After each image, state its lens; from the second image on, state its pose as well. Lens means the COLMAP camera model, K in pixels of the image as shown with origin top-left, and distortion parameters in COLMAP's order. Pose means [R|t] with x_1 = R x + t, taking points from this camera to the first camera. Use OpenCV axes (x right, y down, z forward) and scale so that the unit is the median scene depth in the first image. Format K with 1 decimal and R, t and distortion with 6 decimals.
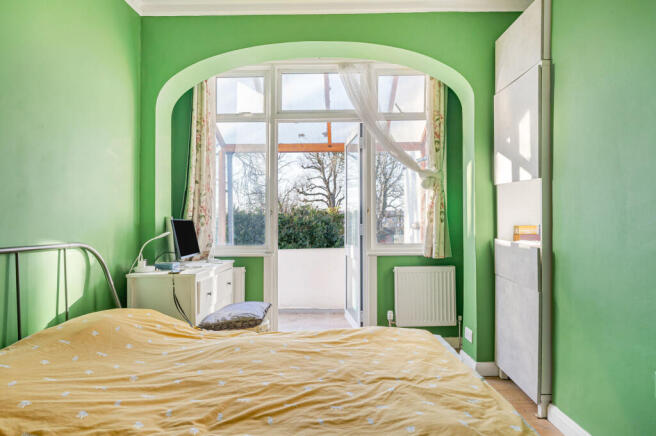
lens RADIAL K [[385.4, 0, 328.0], [0, 385.4, 218.0], [0, 0, 1]] dist [-0.004178, -0.000754]
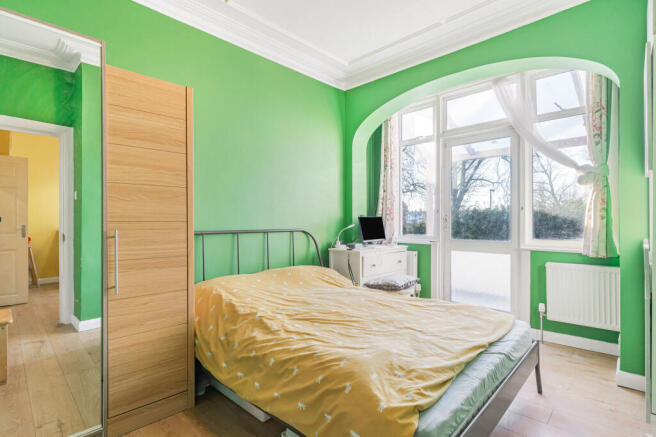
lens RADIAL K [[325.0, 0, 334.6], [0, 325.0, 217.6], [0, 0, 1]] dist [-0.001599, 0.000047]
pose [[0.725907, 0.002001, -0.687790, 0.508708], [0.004739, 0.999957, 0.007911, -0.003400], [0.687777, -0.009002, 0.725866, -0.042107]]
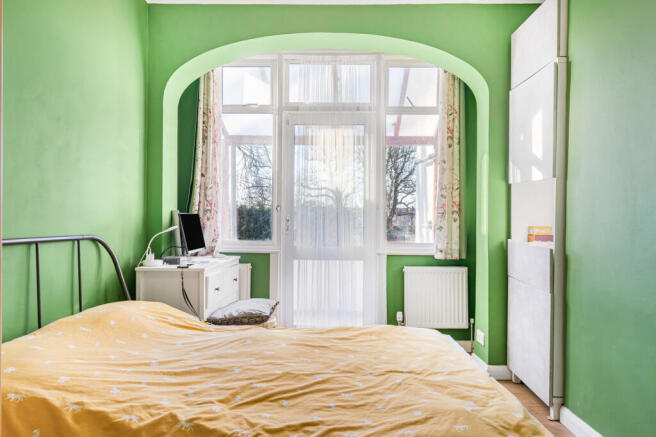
lens RADIAL K [[419.7, 0, 325.3], [0, 419.7, 219.7], [0, 0, 1]] dist [0.000795, -0.000069]
pose [[0.999678, 0.017661, -0.018239, -0.013333], [-0.017435, 0.999771, 0.012447, 0.000442], [0.018454, -0.012125, 0.999756, -0.078417]]
